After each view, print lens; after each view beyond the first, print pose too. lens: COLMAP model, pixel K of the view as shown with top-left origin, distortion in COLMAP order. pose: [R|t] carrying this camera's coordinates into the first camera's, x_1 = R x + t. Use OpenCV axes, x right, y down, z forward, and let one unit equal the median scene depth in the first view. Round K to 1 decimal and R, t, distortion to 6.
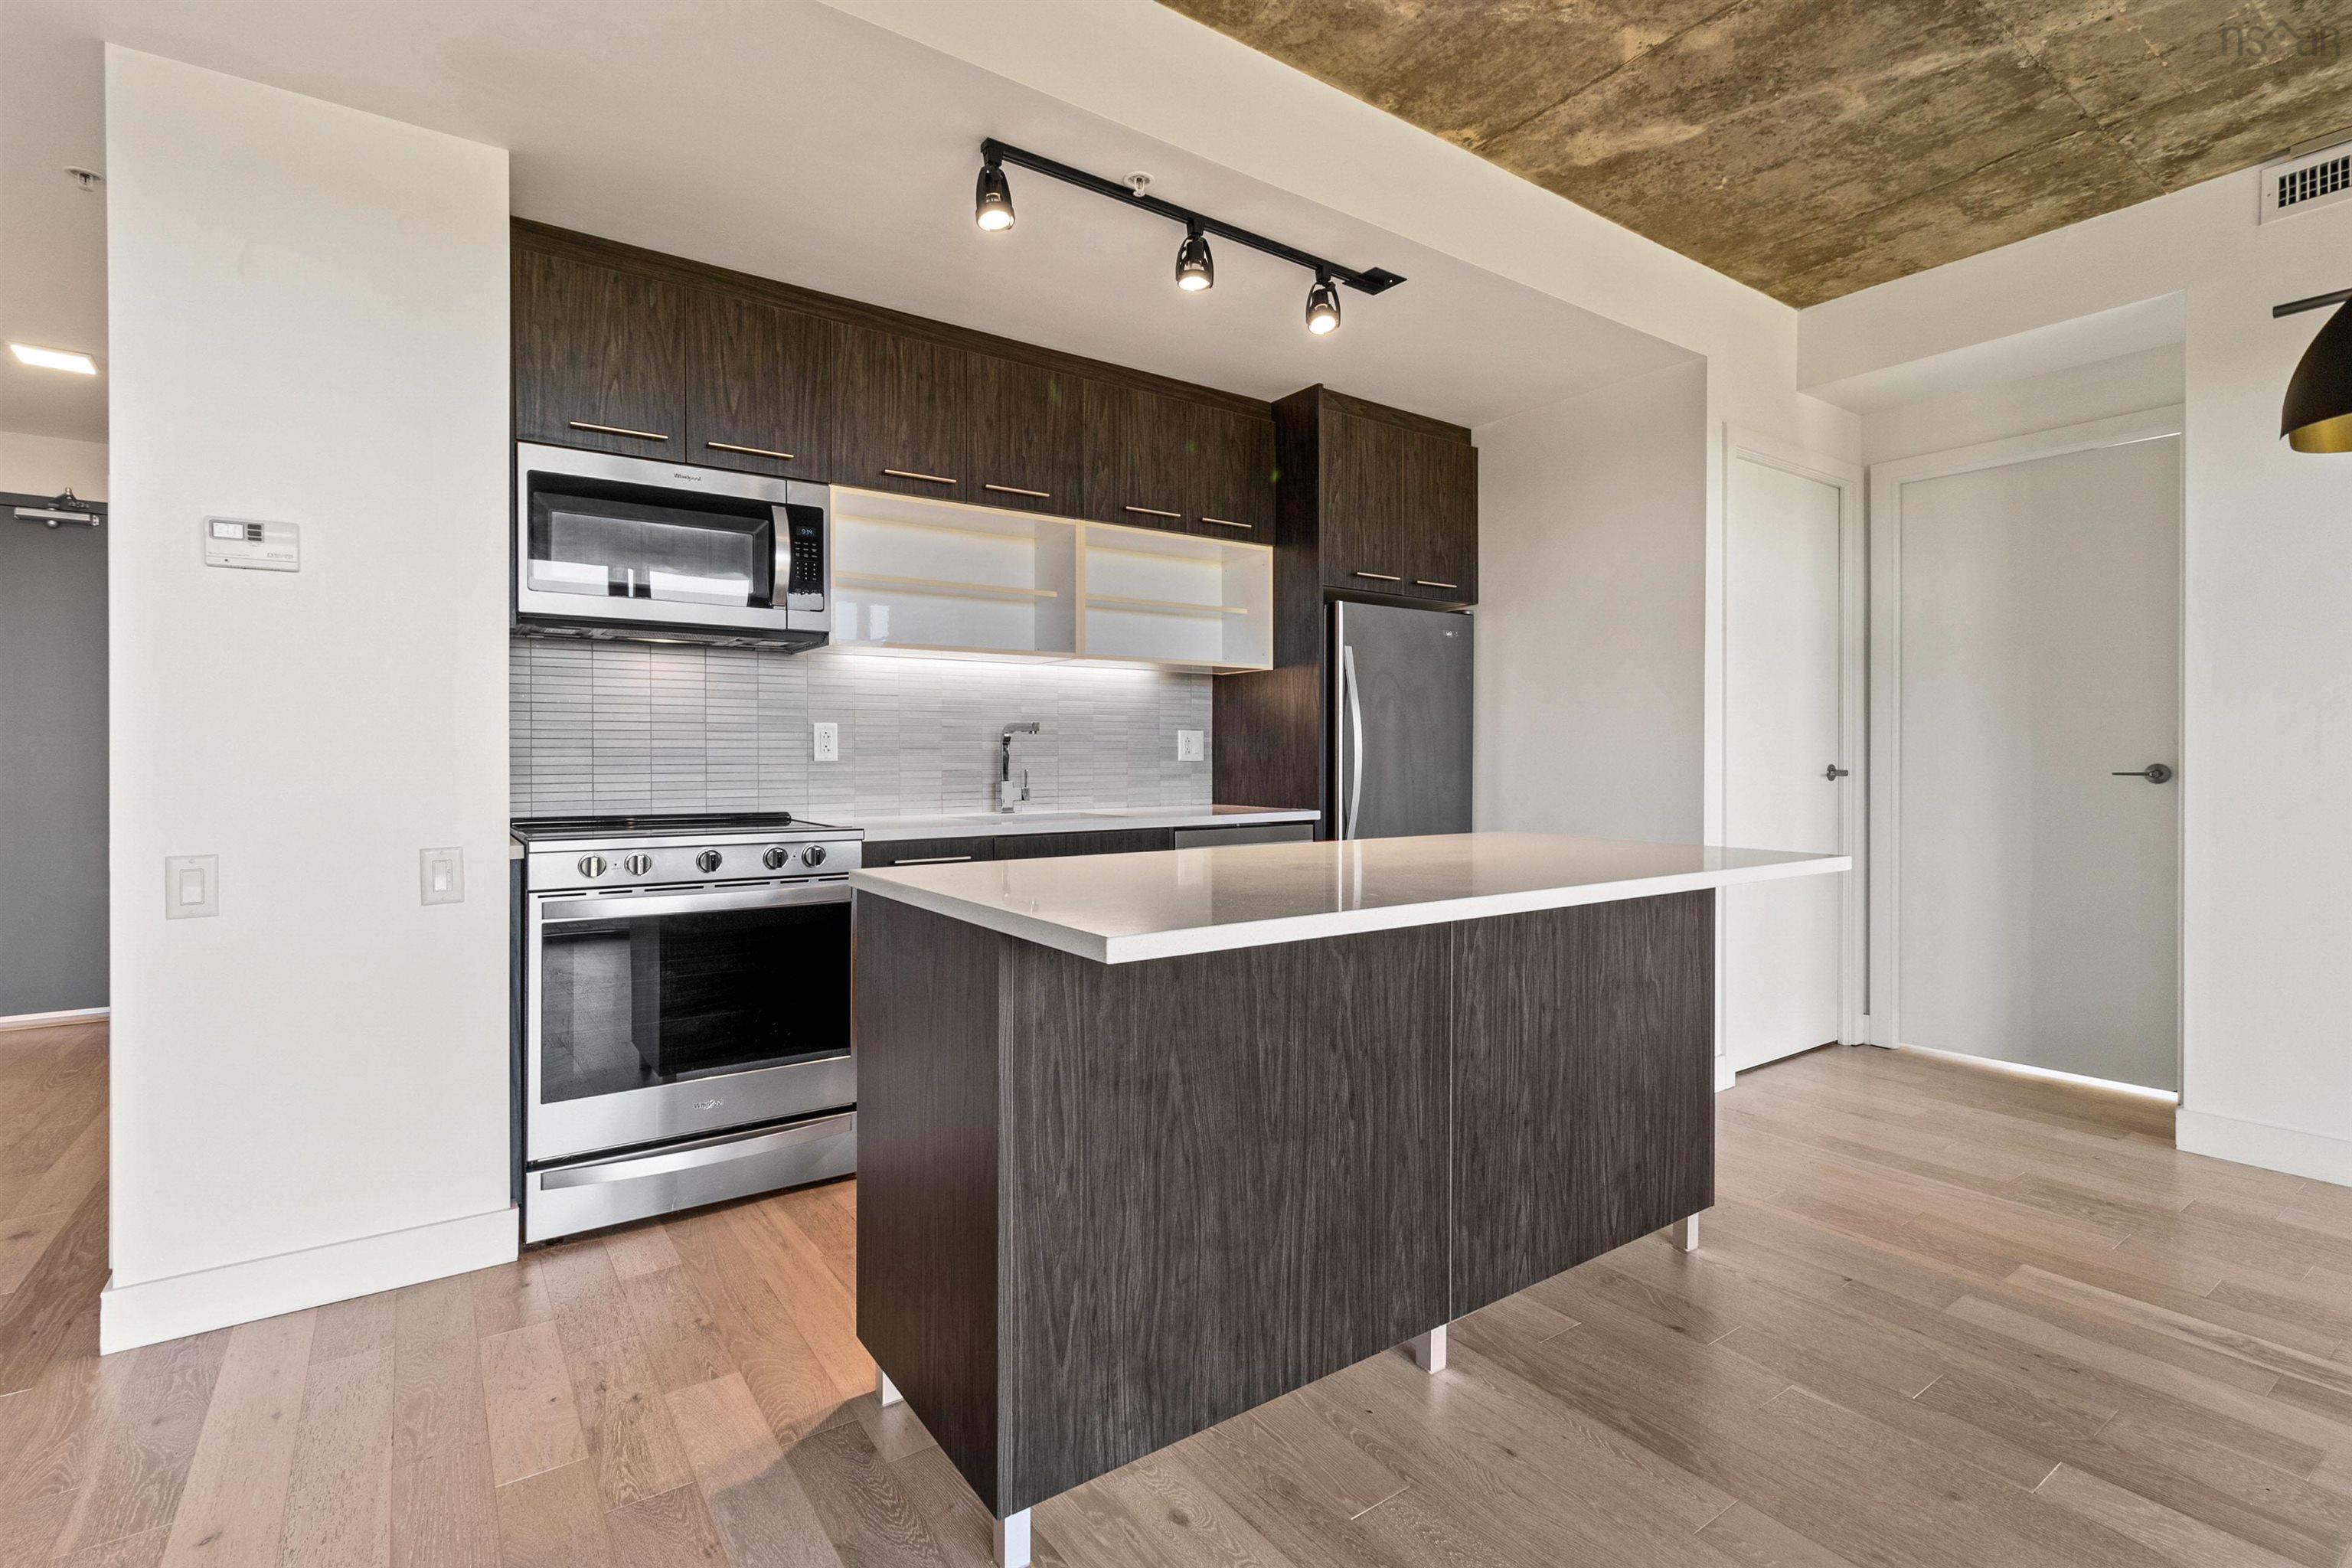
lens RADIAL K [[1089.4, 0, 1175.1], [0, 1089.4, 756.5], [0, 0, 1]] dist [0.000752, 0.001530]
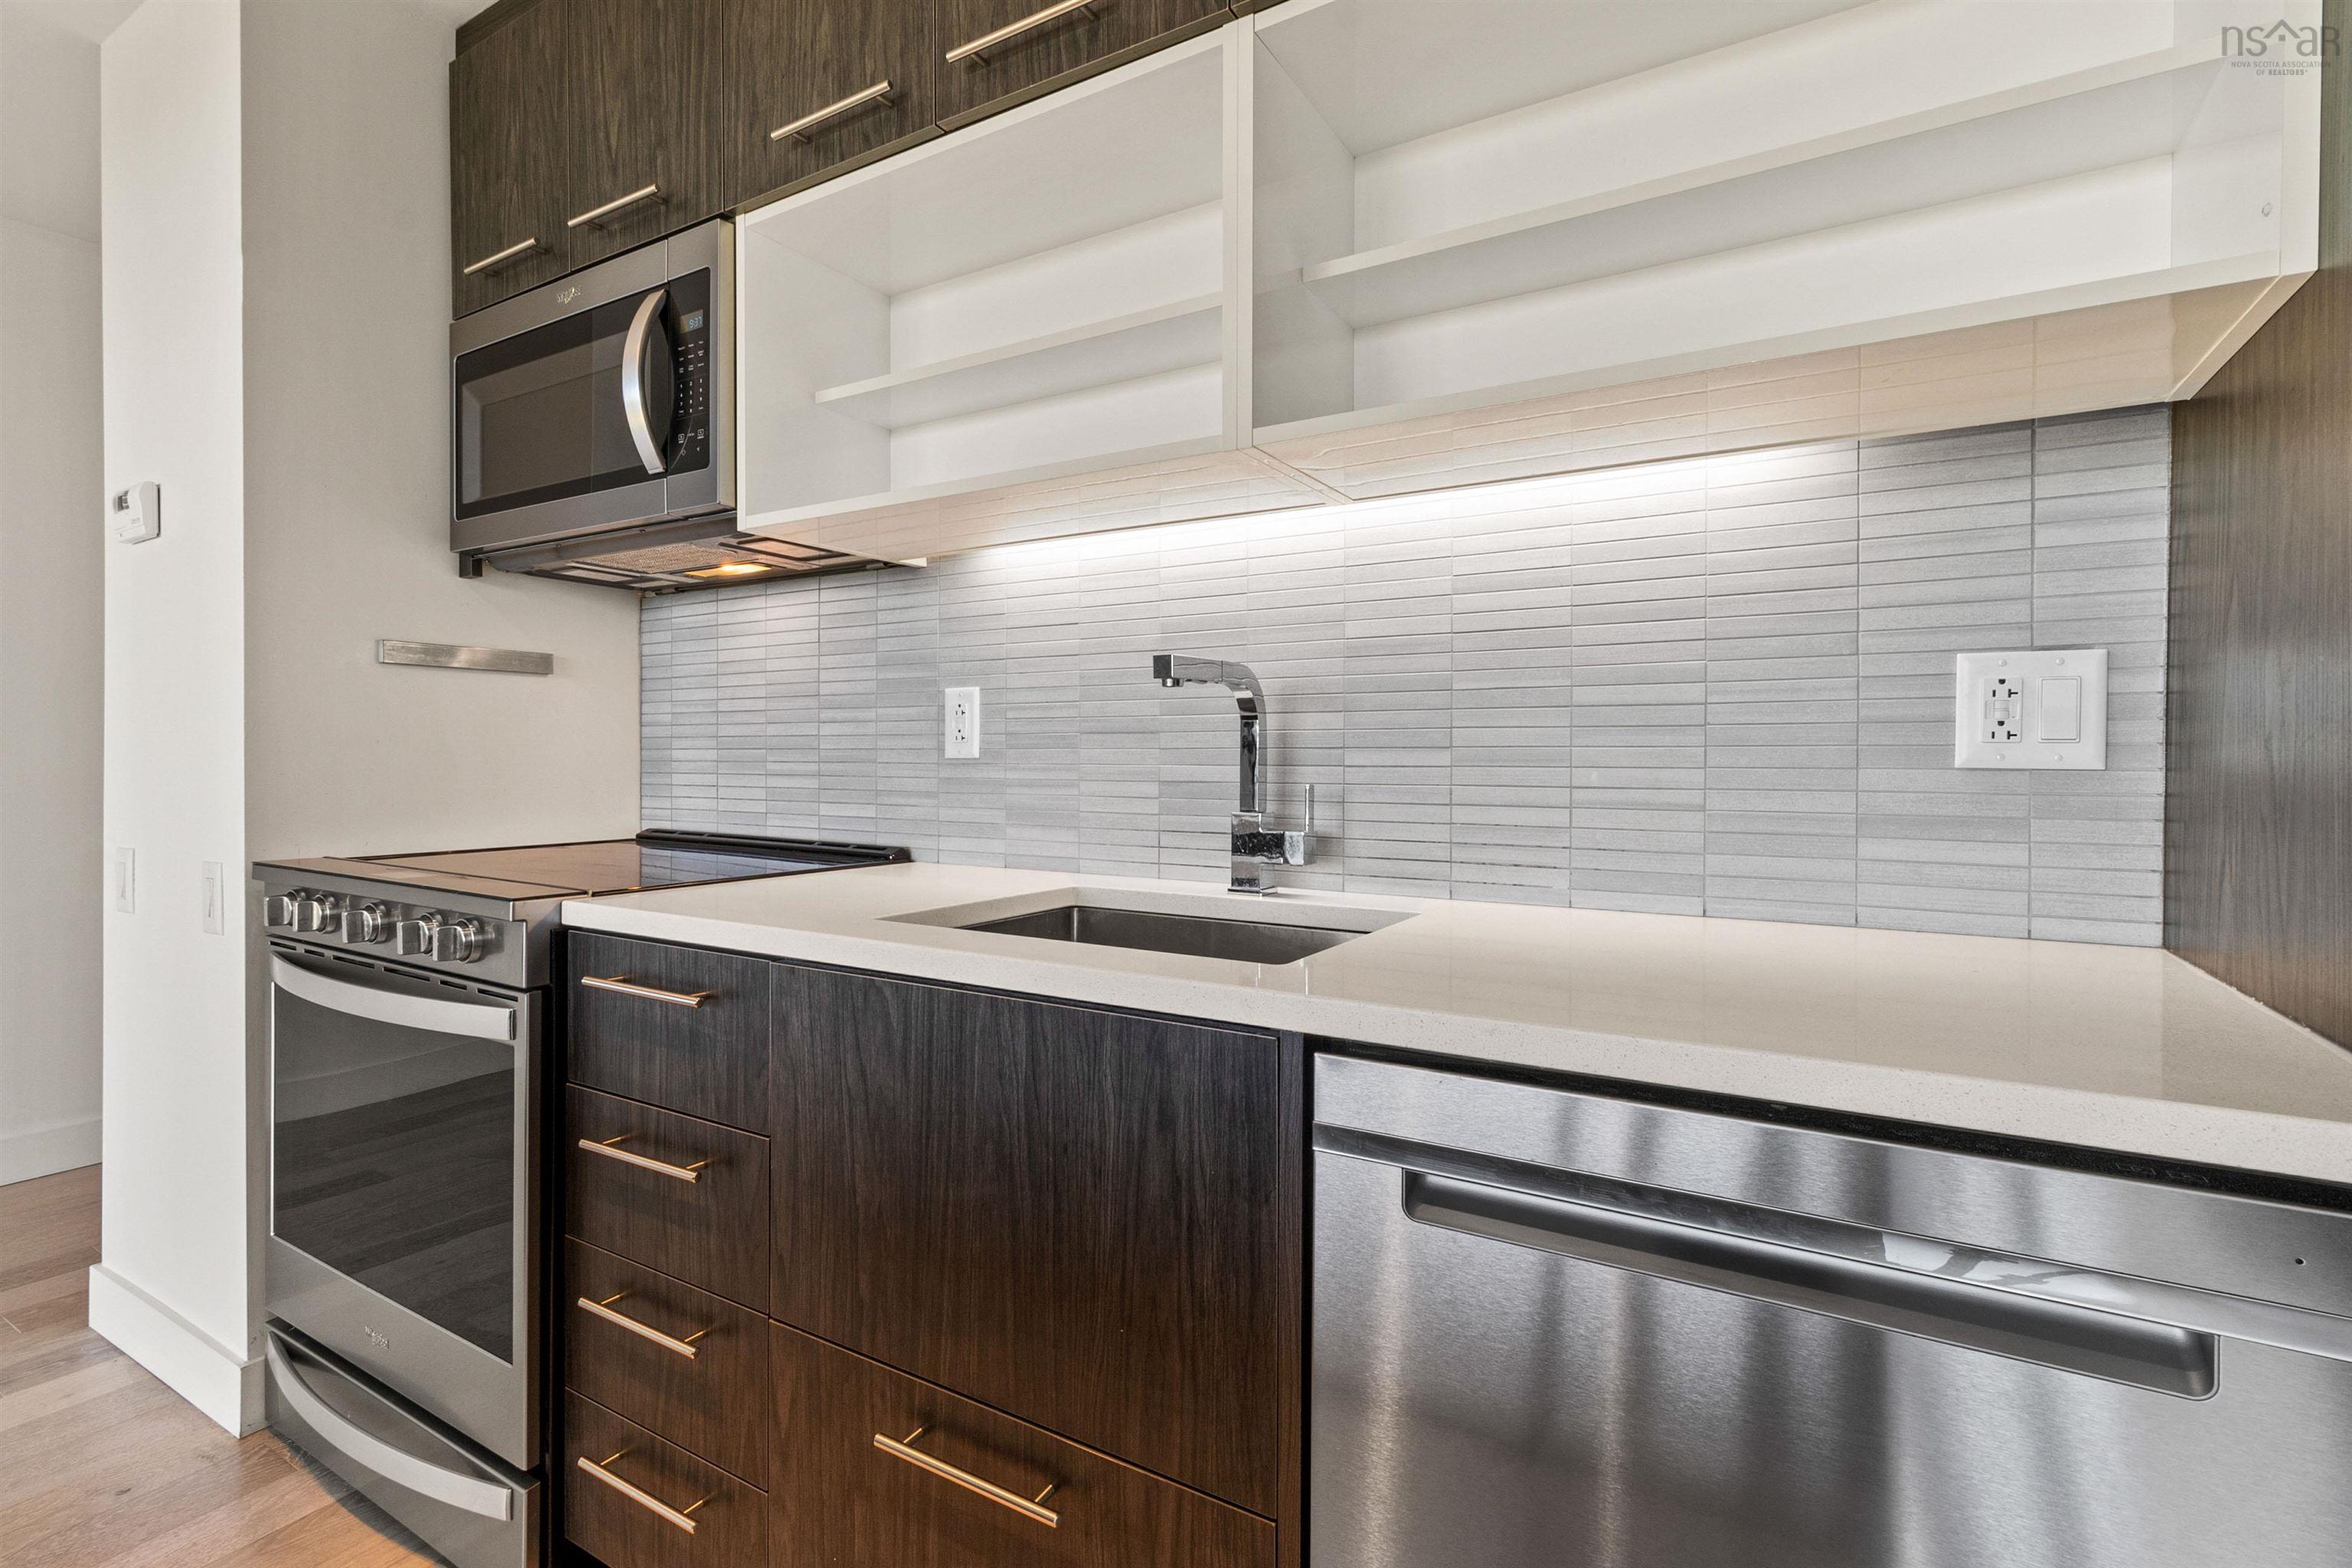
lens RADIAL K [[1094.0, 0, 1172.7], [0, 1094.0, 768.9], [0, 0, 1]] dist [0.002485, 0.000410]
pose [[0.396930, 0.013116, -0.917755, 0.241248], [-0.005616, 0.999914, 0.011862, 0.002815], [0.917832, 0.000446, 0.396969, 0.994694]]
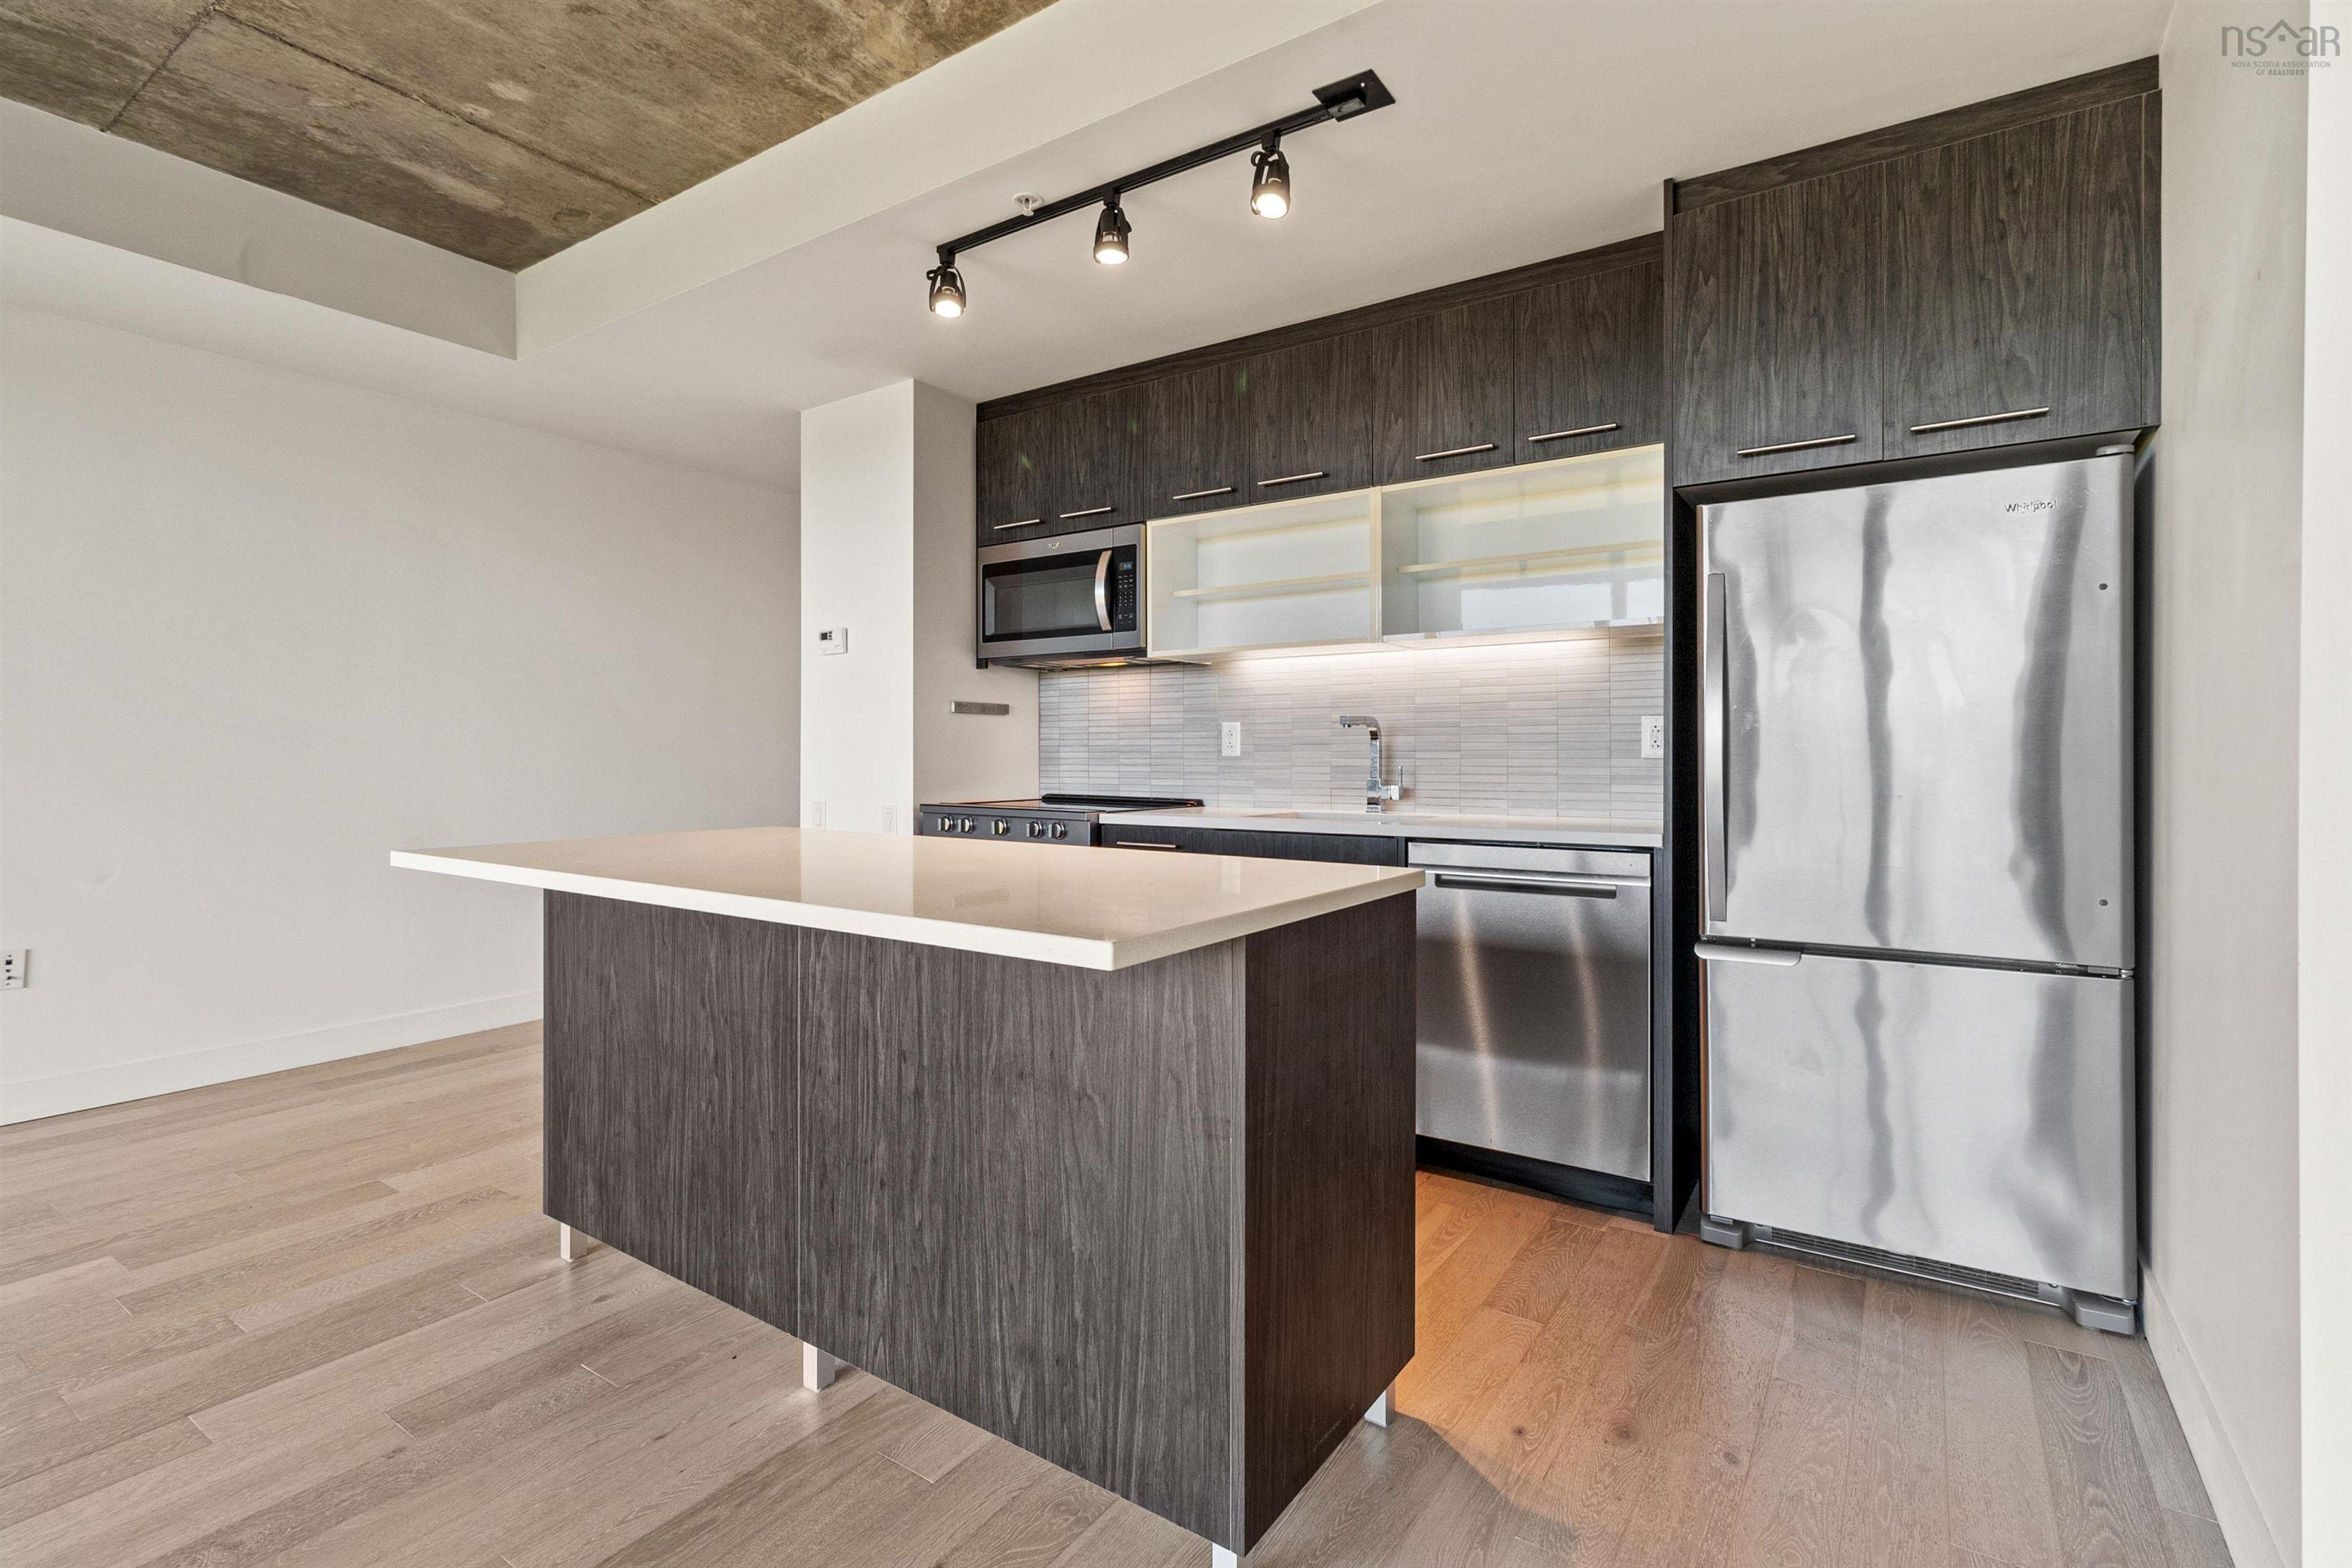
lens RADIAL K [[1089.4, 0, 1175.1], [0, 1089.4, 756.5], [0, 0, 1]] dist [0.000752, 0.001530]
pose [[0.346609, 0.002202, -0.938007, 0.809133], [-0.001819, 0.999997, 0.001676, 0.003151], [0.938008, 0.001126, 0.346612, 0.625820]]
